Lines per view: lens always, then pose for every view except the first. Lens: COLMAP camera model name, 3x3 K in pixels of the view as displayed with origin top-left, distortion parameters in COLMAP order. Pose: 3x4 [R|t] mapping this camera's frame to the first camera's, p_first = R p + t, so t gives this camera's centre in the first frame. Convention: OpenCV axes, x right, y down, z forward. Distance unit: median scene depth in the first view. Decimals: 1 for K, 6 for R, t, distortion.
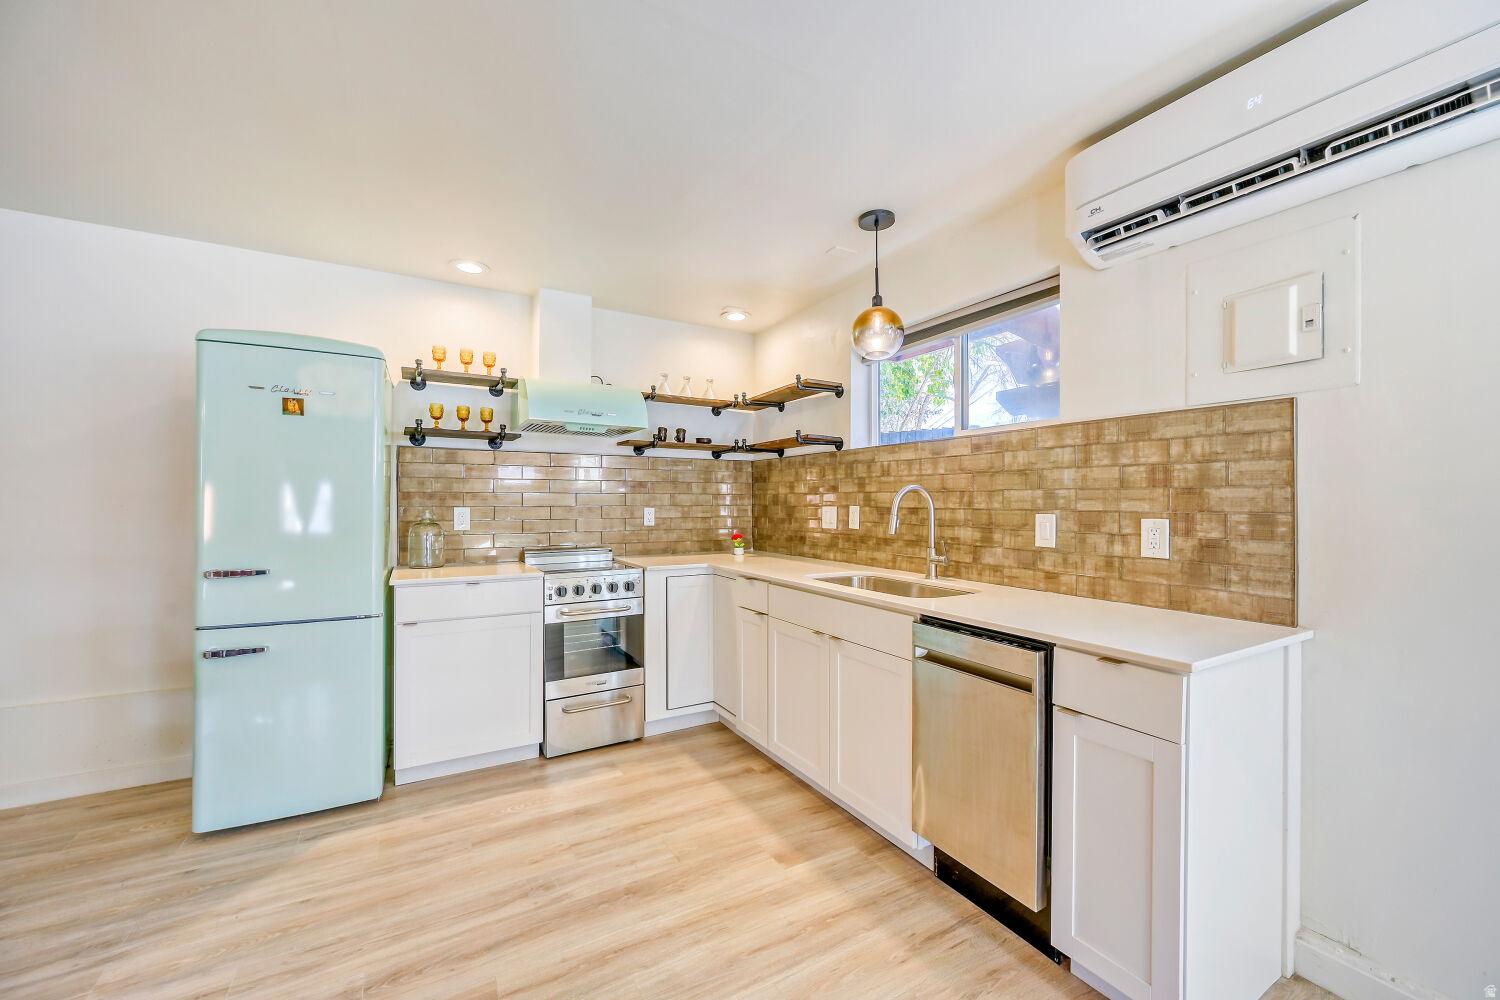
lens RADIAL K [[593.8, 0, 749.9], [0, 593.8, 503.1], [0, 0, 1]] dist [-0.000383, -0.000635]
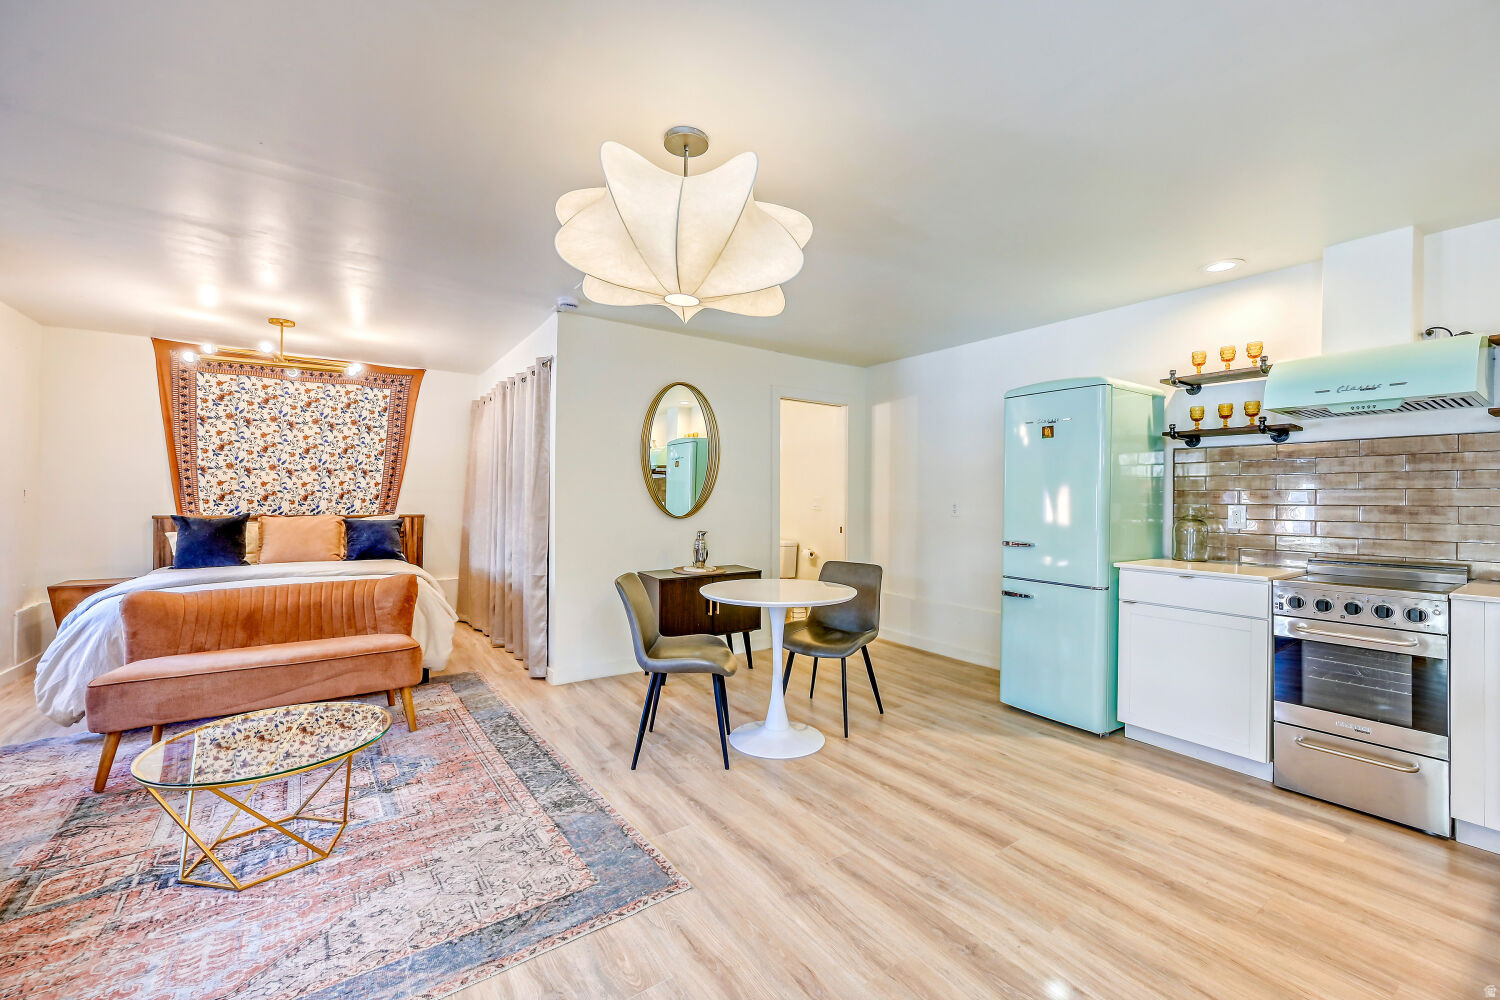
lens RADIAL K [[593.8, 0, 746.8], [0, 593.8, 501.0], [0, 0, 1]] dist [-0.000383, -0.000635]
pose [[0.078516, 0.003600, -0.996906, 0.513919], [-0.010327, 0.999943, 0.002798, 0.006834], [0.996859, 0.010076, 0.078549, 0.138462]]
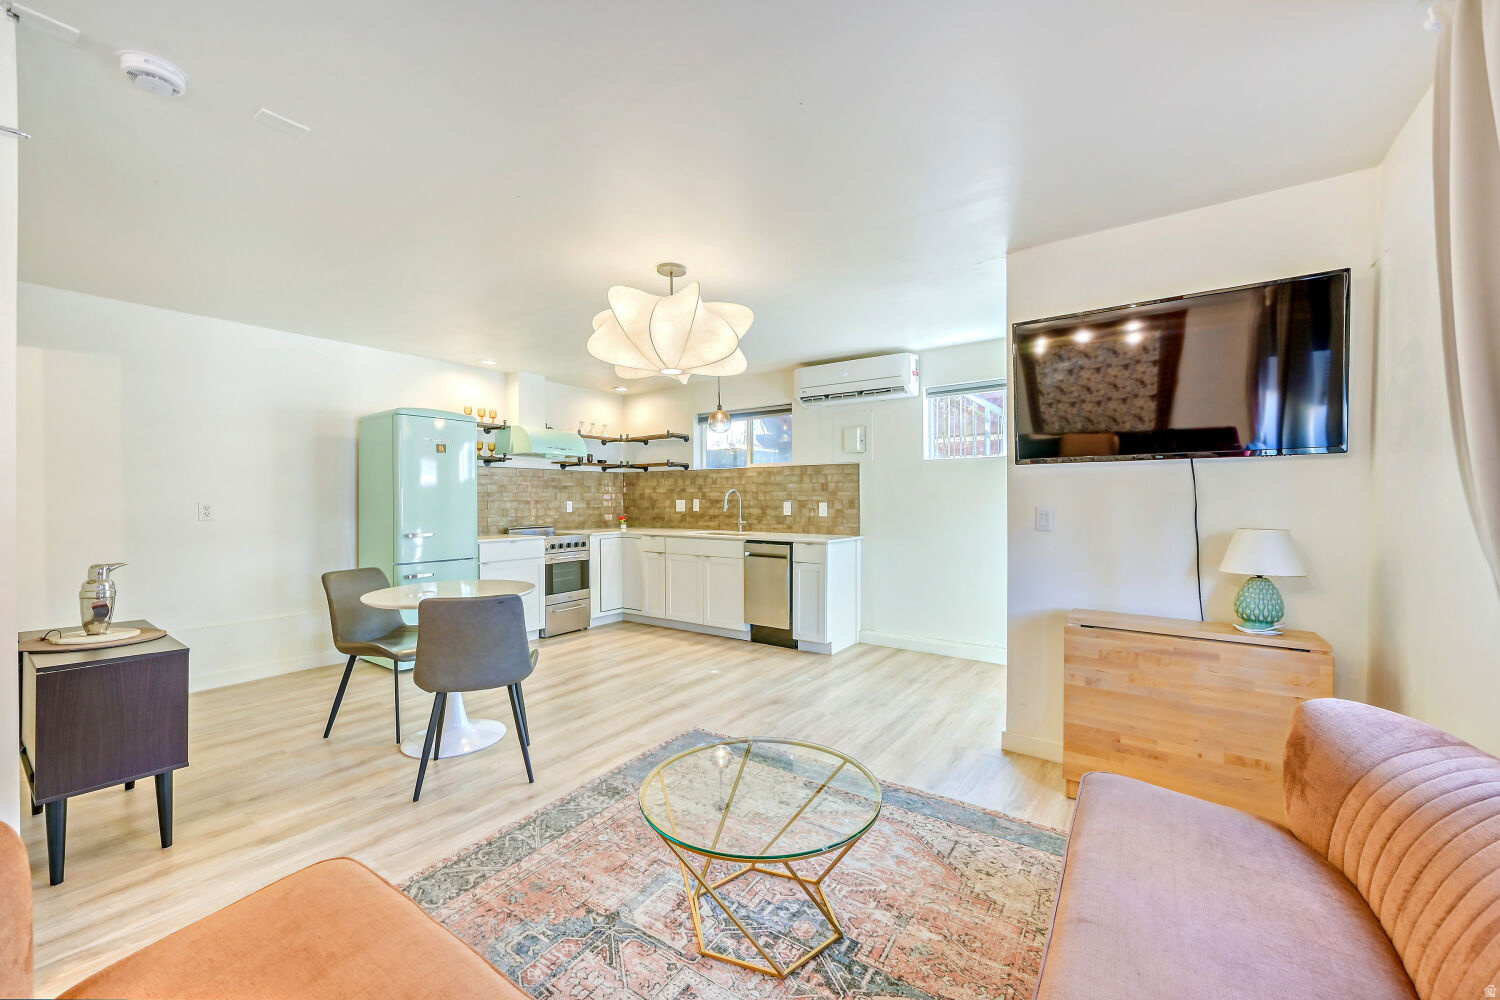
lens RADIAL K [[593.8, 0, 742.2], [0, 593.8, 498.7], [0, 0, 1]] dist [-0.000383, -0.000635]
pose [[0.913063, -0.004799, 0.407790, -0.564262], [0.005396, 0.999985, -0.000313, 0.004802], [-0.407783, 0.002486, 0.913076, -0.979535]]
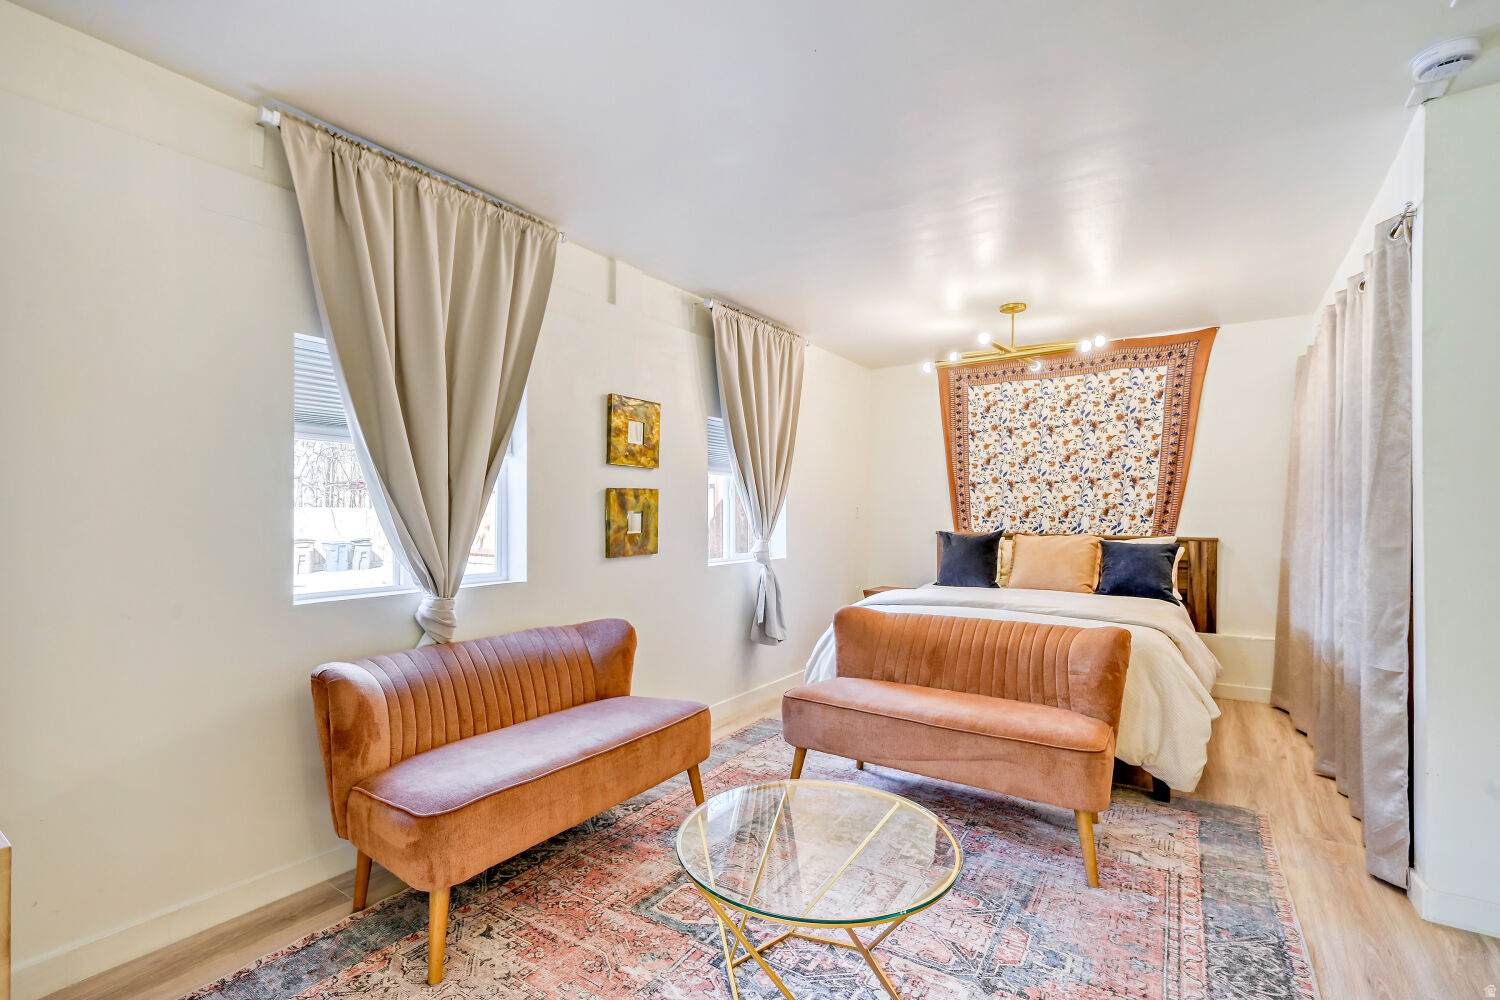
lens RADIAL K [[666.4, 0, 752.1], [0, 666.4, 509.3], [0, 0, 1]] dist [0.000955, 0.000618]
pose [[-0.900793, -0.007021, -0.434191, 0.039428], [-0.006148, 0.999975, -0.003416, 0.015590], [0.434204, -0.000407, -0.900814, 0.131921]]
